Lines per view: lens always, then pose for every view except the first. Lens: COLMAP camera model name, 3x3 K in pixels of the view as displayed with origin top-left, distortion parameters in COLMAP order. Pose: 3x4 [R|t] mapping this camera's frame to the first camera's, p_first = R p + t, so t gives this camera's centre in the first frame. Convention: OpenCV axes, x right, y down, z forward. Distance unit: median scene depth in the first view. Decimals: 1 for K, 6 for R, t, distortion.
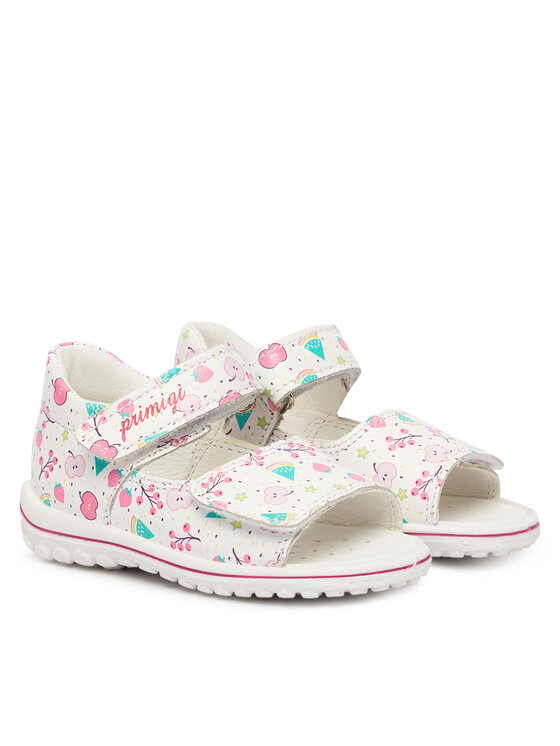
lens RADIAL K [[2207.1, 0, 279.6], [0, 2207.1, 373.0], [0, 0, 1]] dist [0.012802, 0.000000]
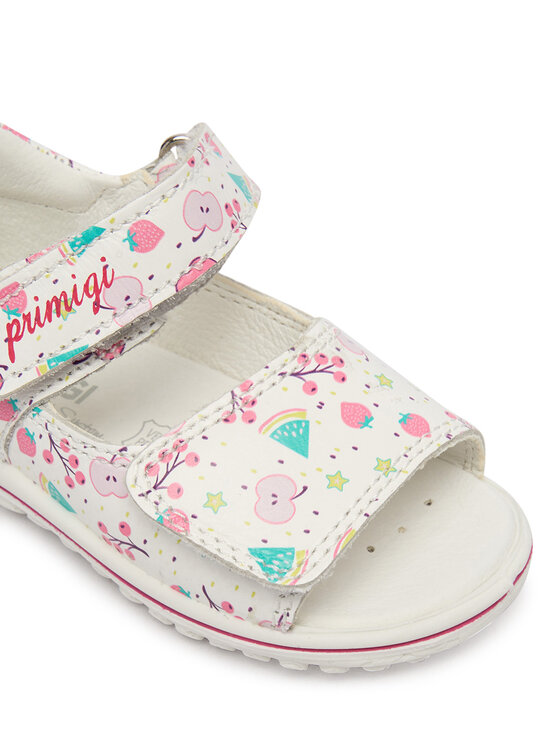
lens RADIAL K [[1269.1, 0, 282.4], [0, 1269.1, 372.9], [0, 0, 1]] dist [0.008451, 0.000000]
pose [[0.999806, -0.001502, -0.019635, 0.006221], [0.011384, 0.857716, 0.513997, -0.135738], [0.016069, -0.514121, 0.857567, 0.716958]]
